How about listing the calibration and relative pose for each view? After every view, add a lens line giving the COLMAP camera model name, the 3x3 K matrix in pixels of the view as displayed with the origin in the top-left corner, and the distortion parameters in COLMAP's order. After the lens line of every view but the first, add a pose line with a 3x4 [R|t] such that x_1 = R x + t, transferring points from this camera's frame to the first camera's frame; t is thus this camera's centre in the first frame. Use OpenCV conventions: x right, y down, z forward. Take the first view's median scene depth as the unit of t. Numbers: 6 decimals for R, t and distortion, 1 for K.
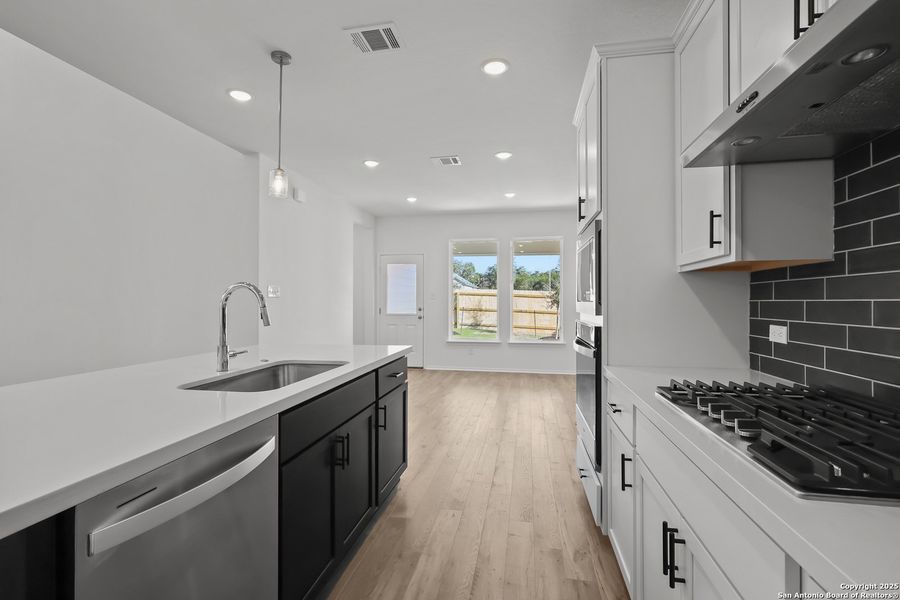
lens RADIAL K [[412.0, 0, 450.0], [0, 412.0, 300.0], [0, 0, 1]] dist [-0.001158, 0.000018]
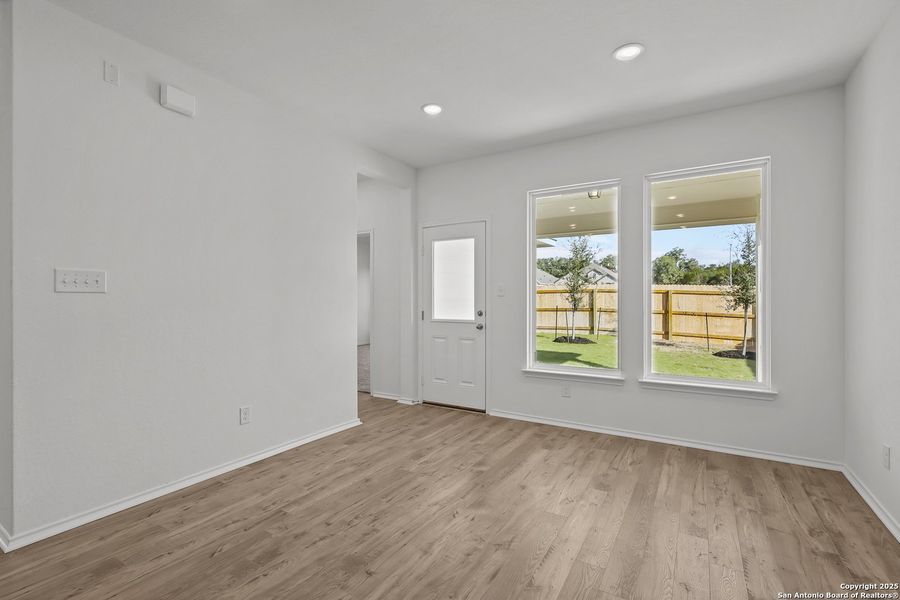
lens RADIAL K [[412.0, 0, 450.0], [0, 412.0, 300.0], [0, 0, 1]] dist [-0.001158, 0.000018]
pose [[0.935833, -0.001826, -0.352439, 0.047850], [0.002842, 0.999993, 0.002365, 0.000755], [0.352432, -0.003215, 0.935832, 0.208160]]
